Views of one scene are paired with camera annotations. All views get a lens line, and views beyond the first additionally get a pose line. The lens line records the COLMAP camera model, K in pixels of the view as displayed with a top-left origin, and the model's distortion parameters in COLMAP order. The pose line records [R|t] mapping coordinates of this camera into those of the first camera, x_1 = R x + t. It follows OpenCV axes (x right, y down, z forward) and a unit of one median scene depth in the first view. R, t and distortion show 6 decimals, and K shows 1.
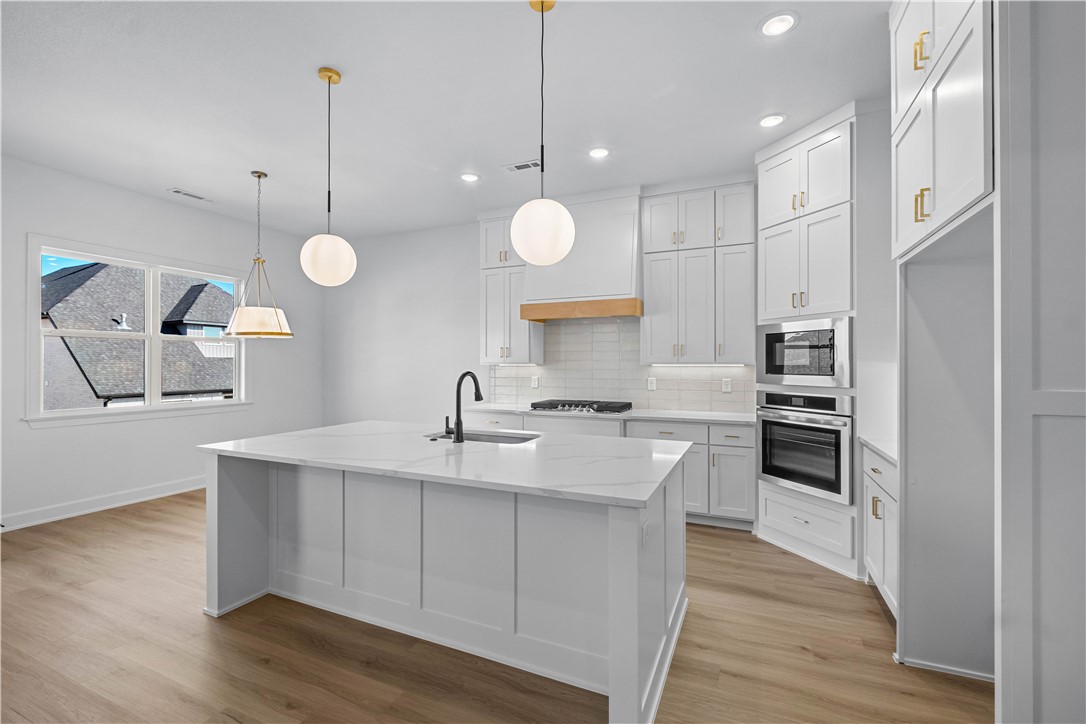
lens RADIAL K [[470.6, 0, 543.0], [0, 470.6, 362.0], [0, 0, 1]] dist [-0.002276, -0.000372]
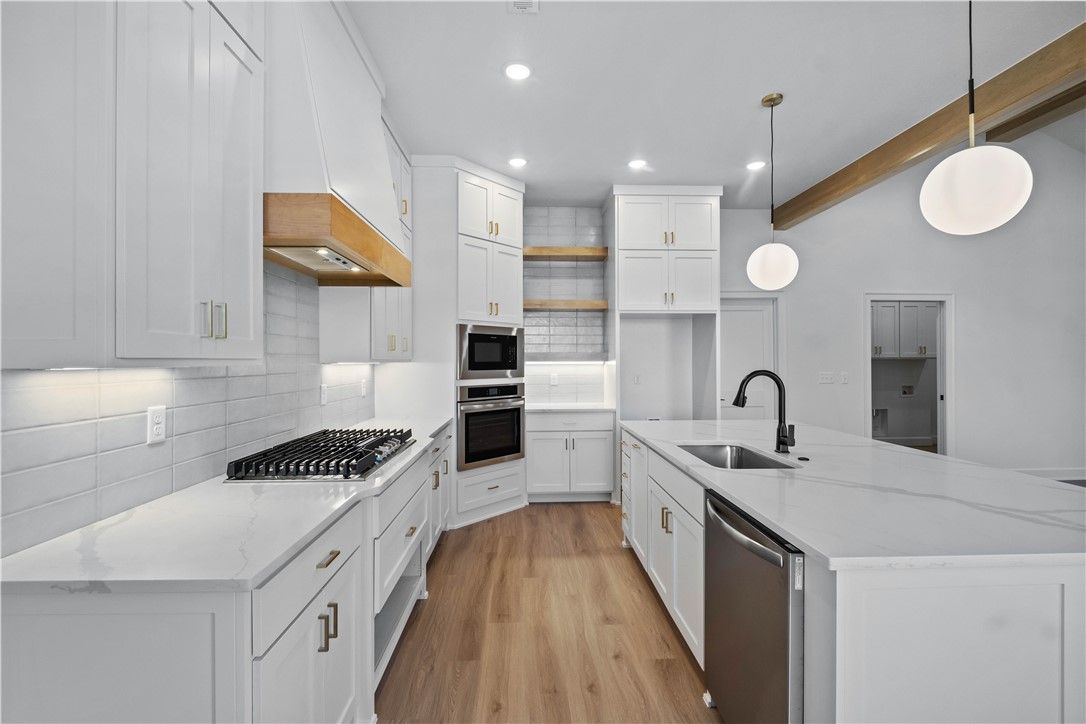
lens RADIAL K [[464.1, 0, 540.1], [0, 464.1, 359.1], [0, 0, 1]] dist [0.000514, -0.000076]
pose [[-0.433550, 0.002167, 0.901127, -0.589566], [-0.001577, 0.999994, -0.003164, 0.002873], [-0.901128, -0.002793, -0.433544, 1.384858]]
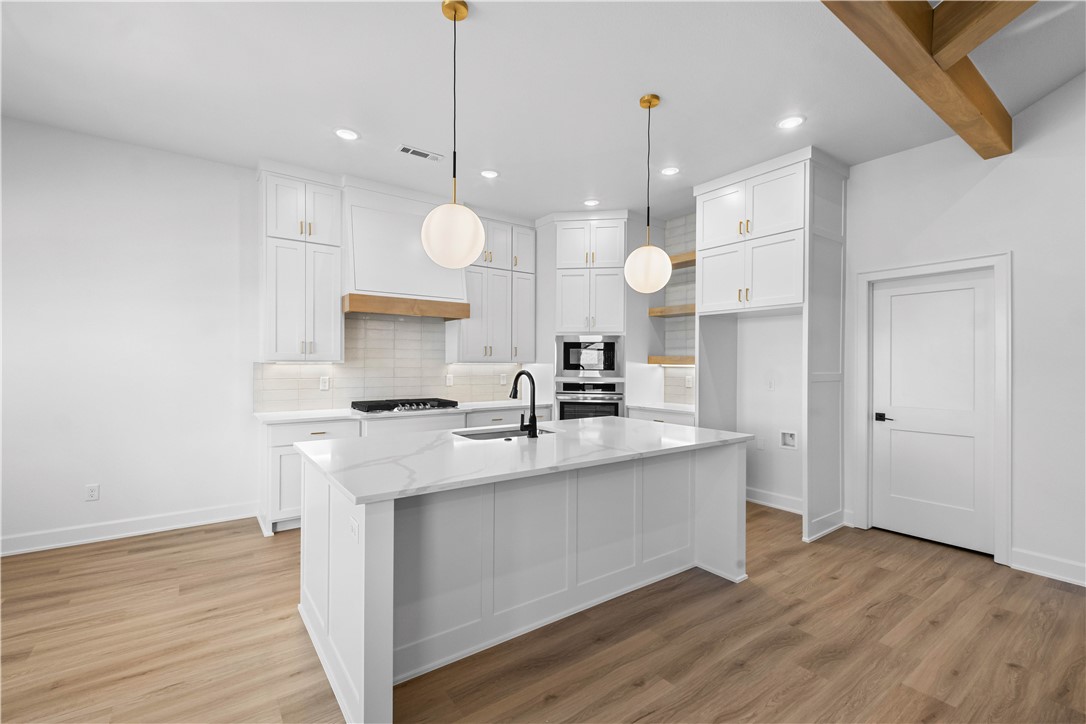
lens RADIAL K [[471.5, 0, 543.0], [0, 471.5, 362.0], [0, 0, 1]] dist [0.017245, -0.000071]
pose [[0.495989, 0.003096, 0.868323, -0.857294], [-0.008632, 0.999962, 0.001365, -0.000181], [-0.868286, -0.008173, 0.495997, 0.355087]]
